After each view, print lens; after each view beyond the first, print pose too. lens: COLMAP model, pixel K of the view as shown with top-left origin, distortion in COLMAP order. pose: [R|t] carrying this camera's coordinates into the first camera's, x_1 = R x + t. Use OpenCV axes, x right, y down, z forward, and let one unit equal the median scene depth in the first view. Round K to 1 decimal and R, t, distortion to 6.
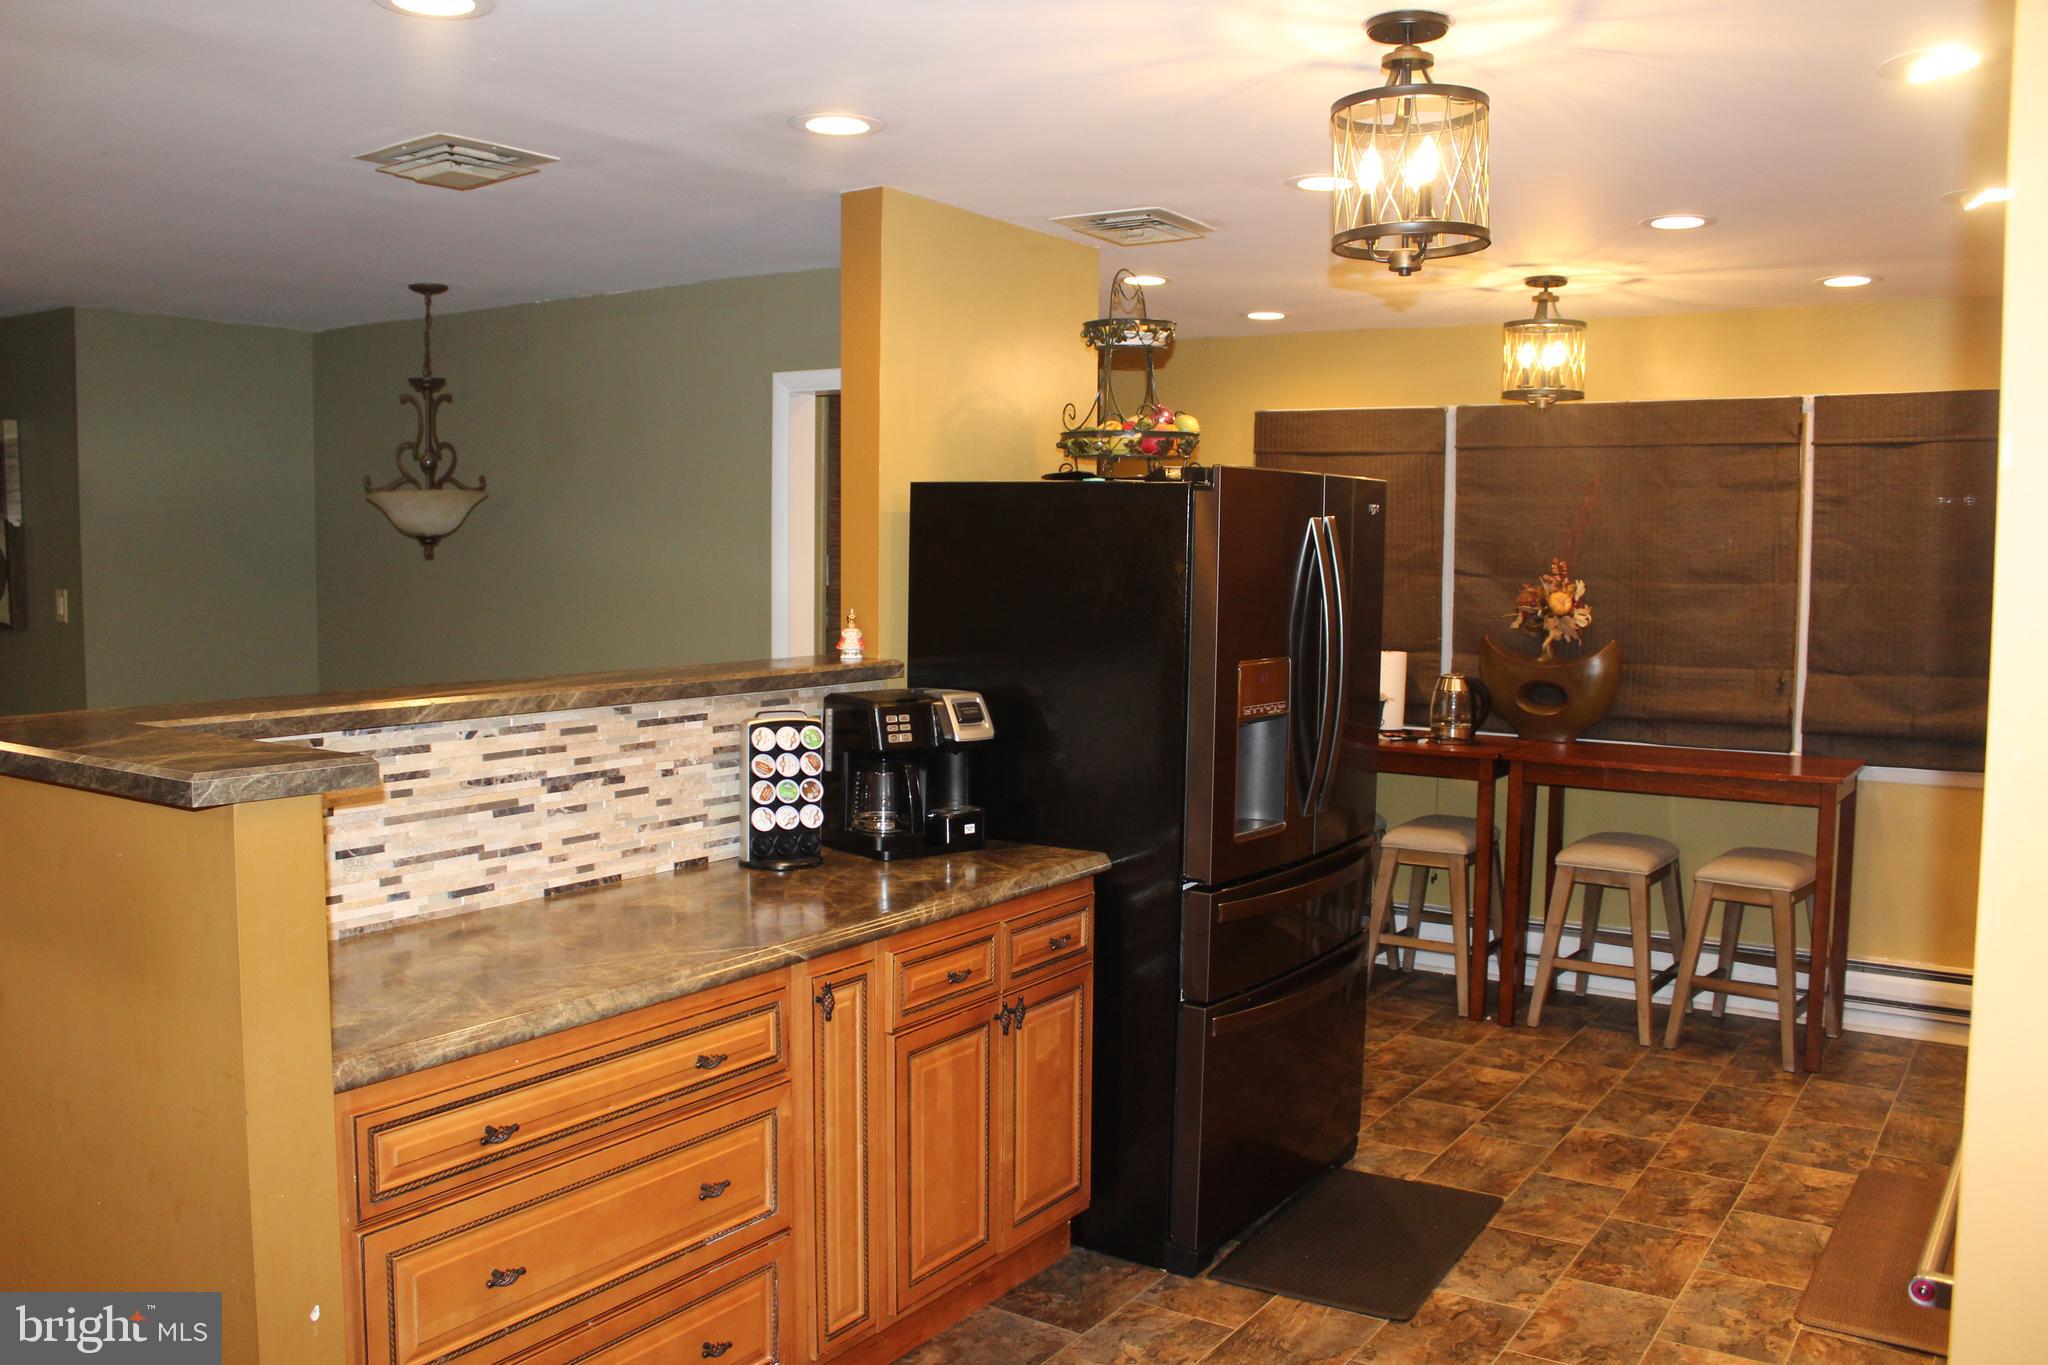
lens RADIAL K [[1696.7, 0, 1025.8], [0, 1696.7, 661.0], [0, 0, 1]] dist [-0.160390, 0.130412]
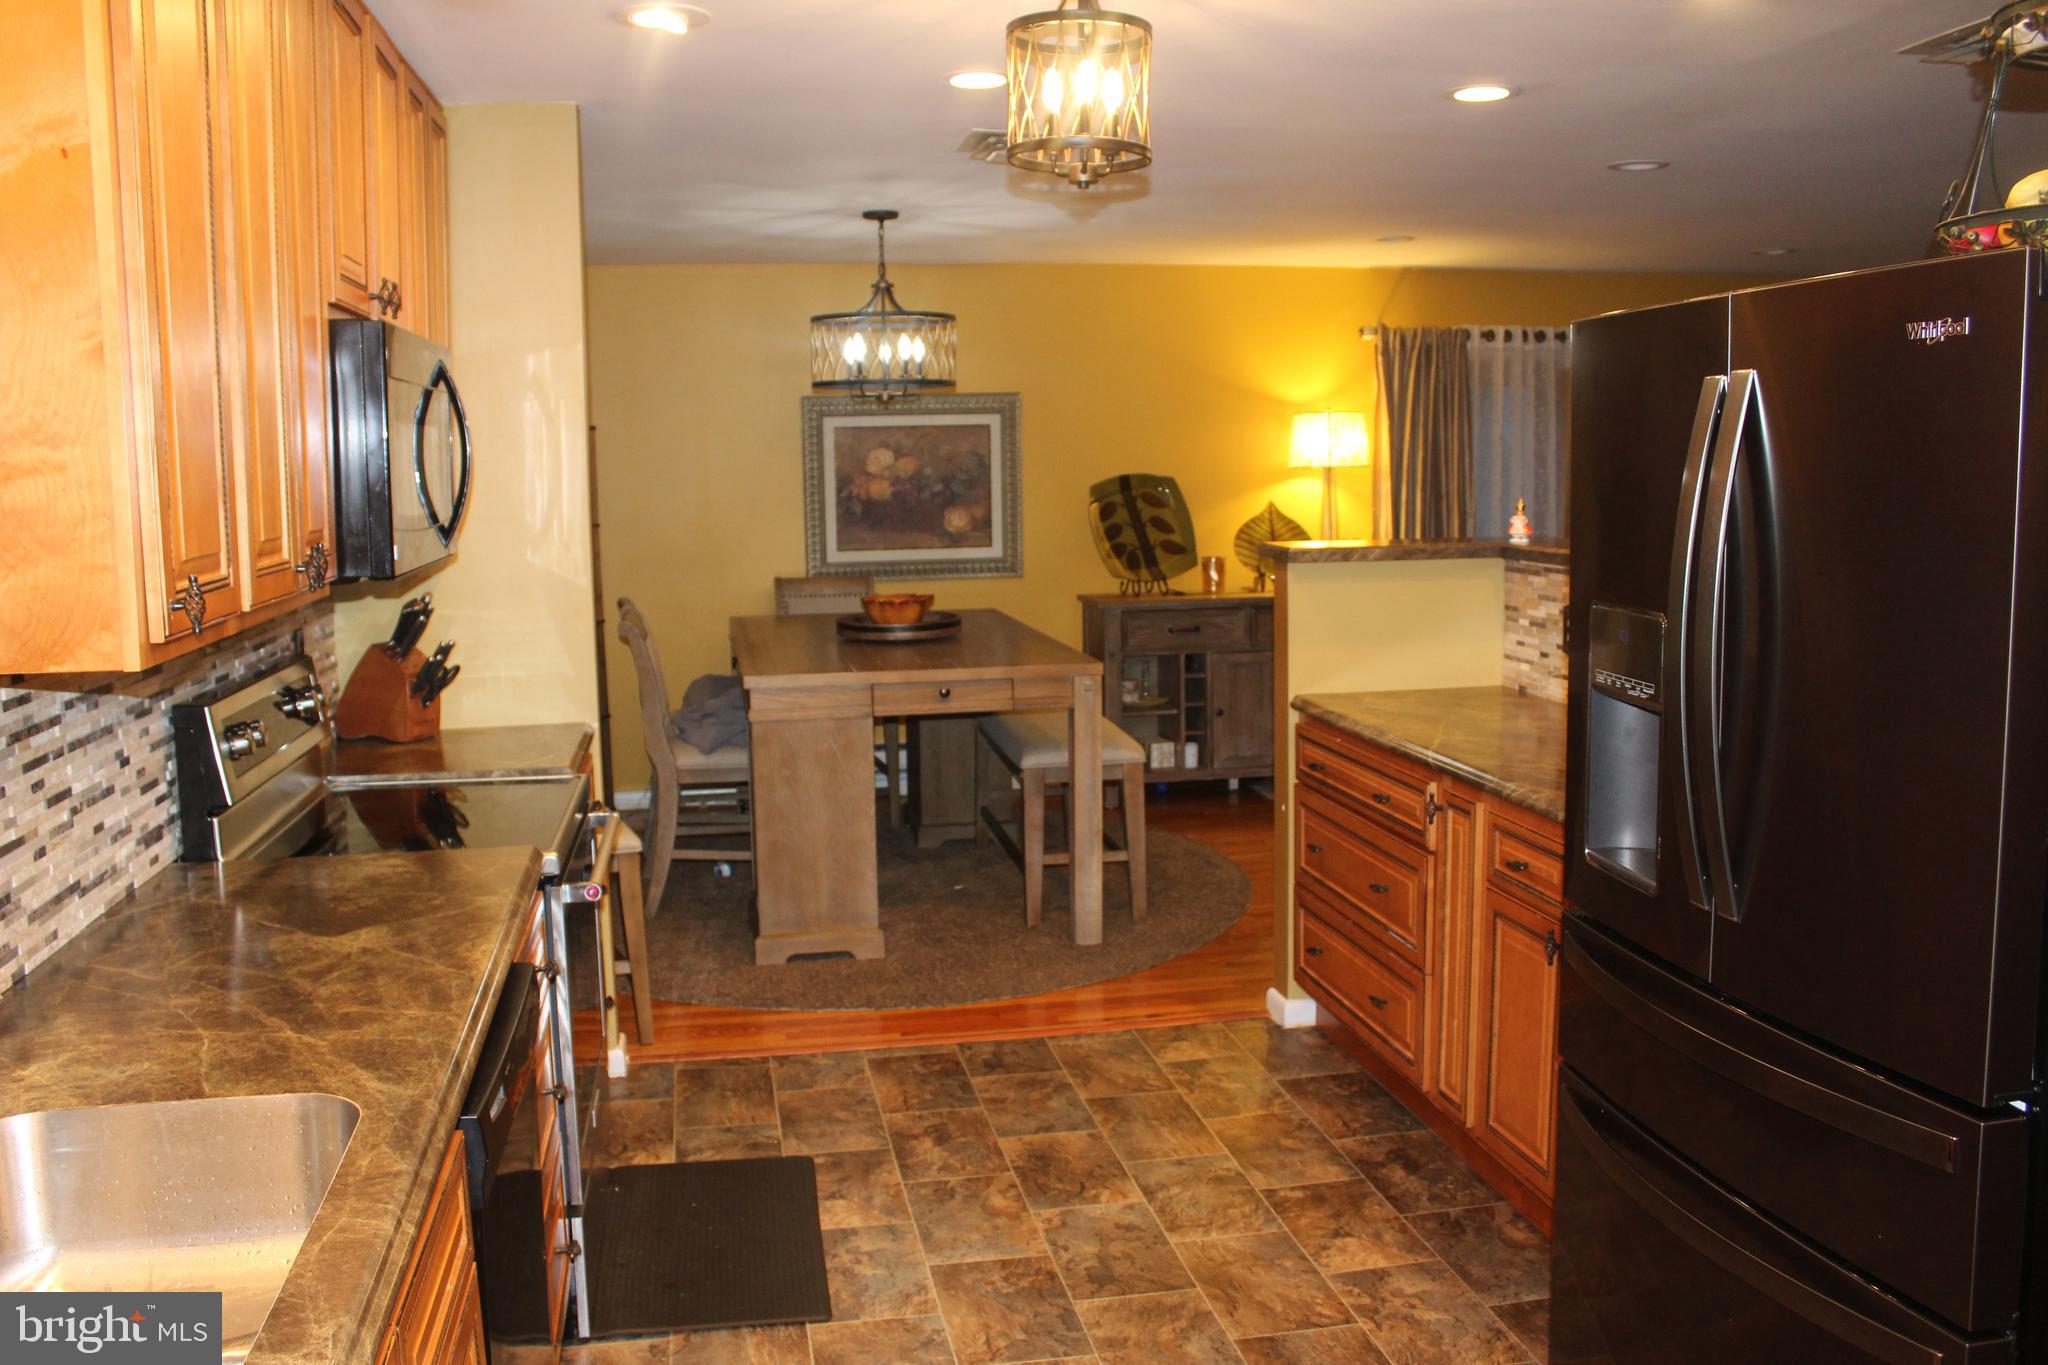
lens RADIAL K [[1696.7, 0, 1019.8], [0, 1696.7, 673.8], [0, 0, 1]] dist [-0.160390, 0.130412]
pose [[-0.720816, 0.087910, -0.687529, 1.016402], [-0.042913, 0.984361, 0.170855, -0.099180], [0.691797, 0.152659, -0.705771, 1.691105]]
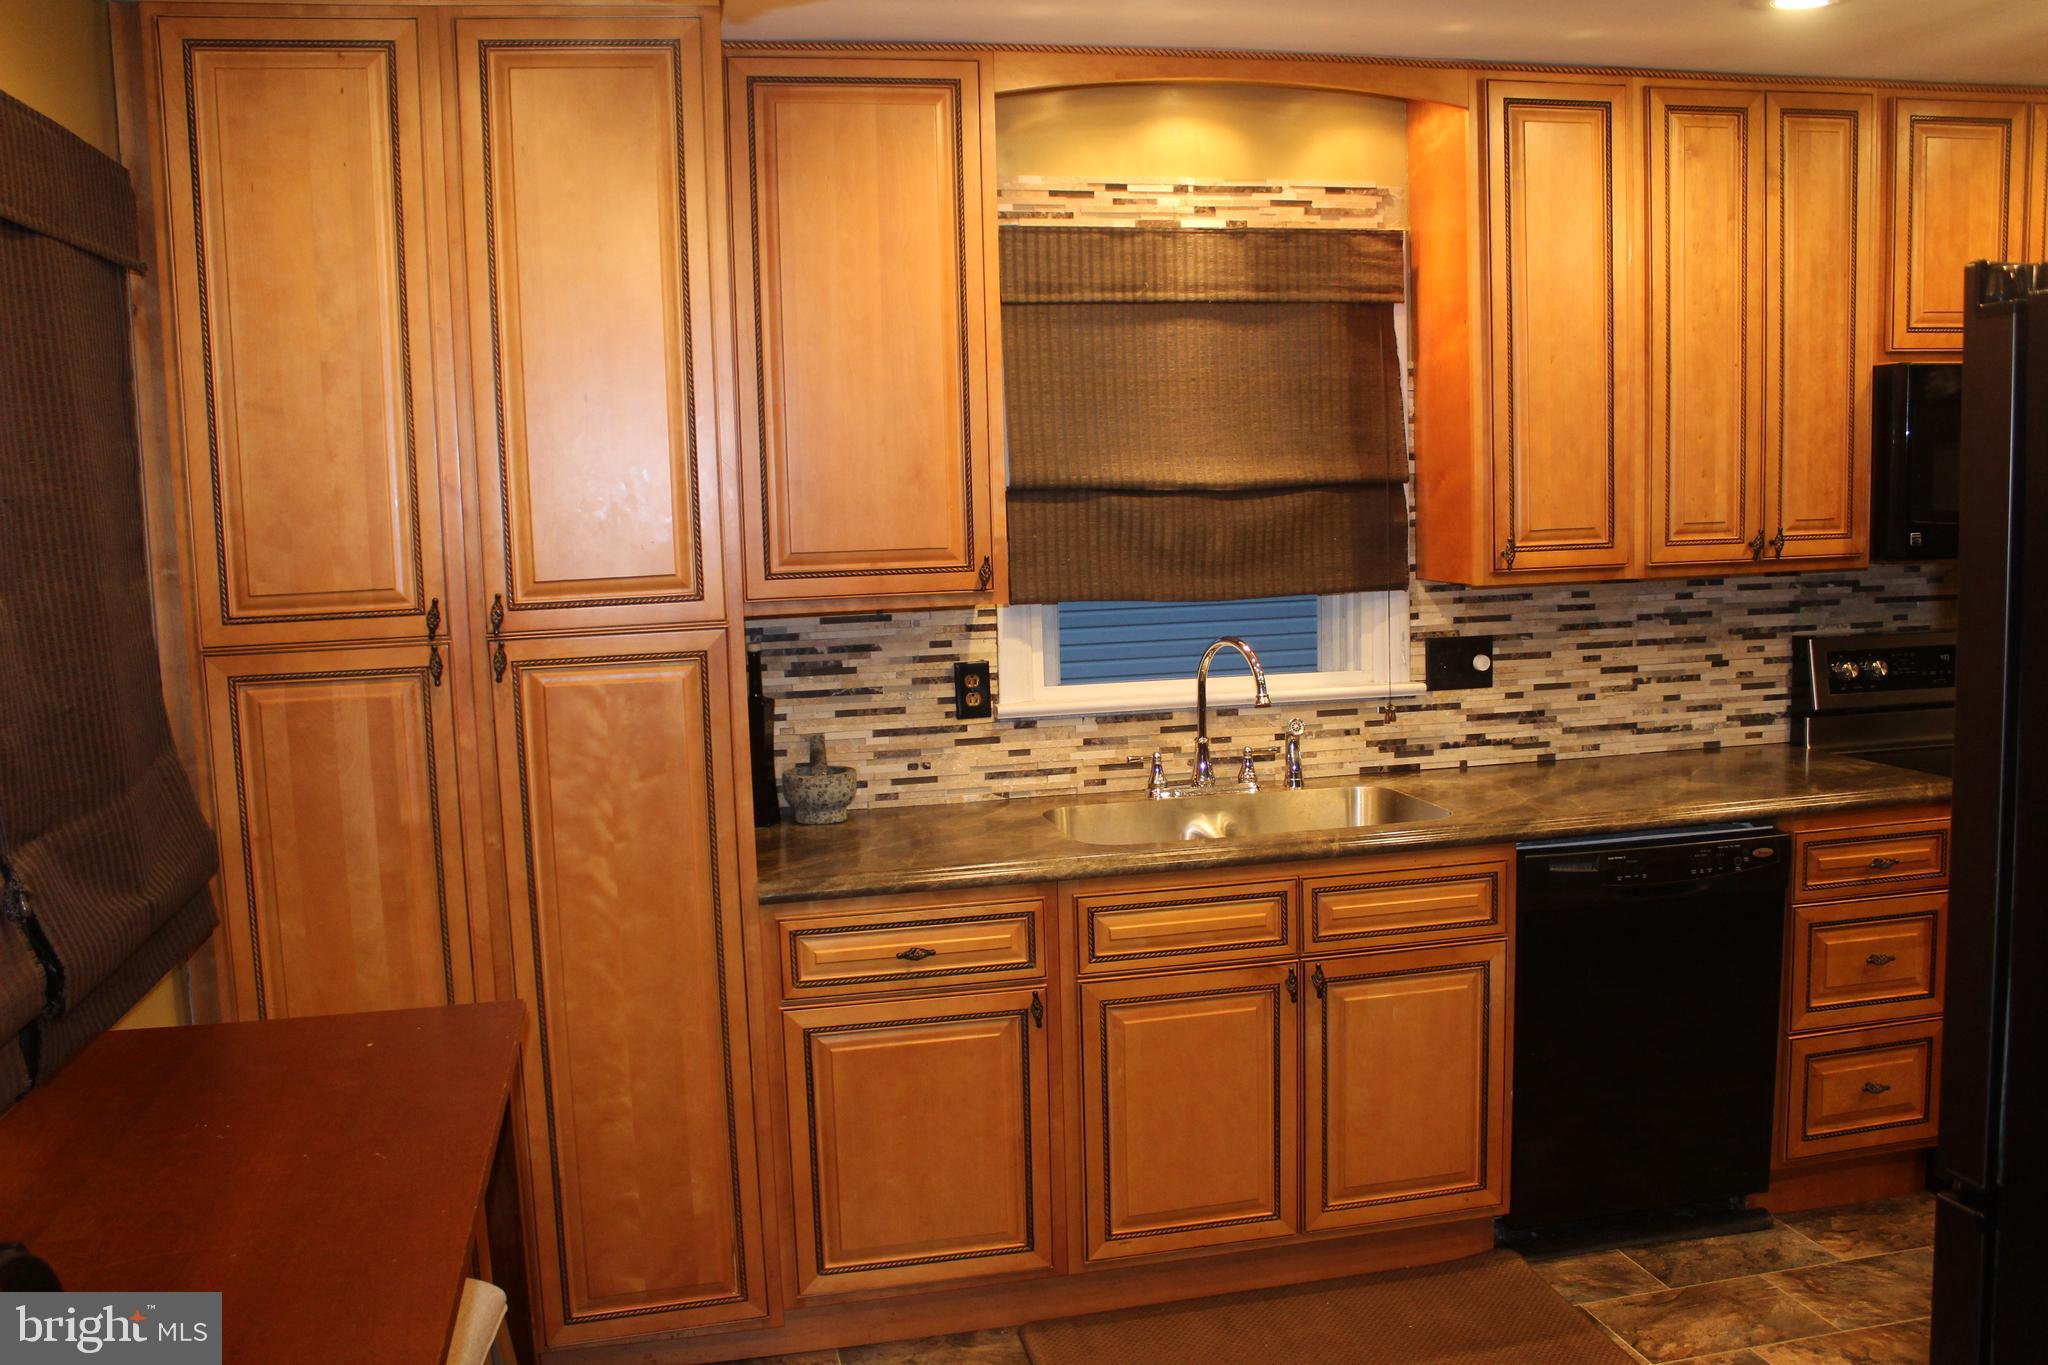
lens RADIAL K [[1696.7, 0, 1001.6], [0, 1696.7, 683.7], [0, 0, 1]] dist [-0.160390, 0.130412]
pose [[-0.708302, -0.066543, 0.702766, 0.187933], [0.072542, 0.983415, 0.166229, -0.138221], [-0.702173, 0.168720, -0.691728, 2.134066]]
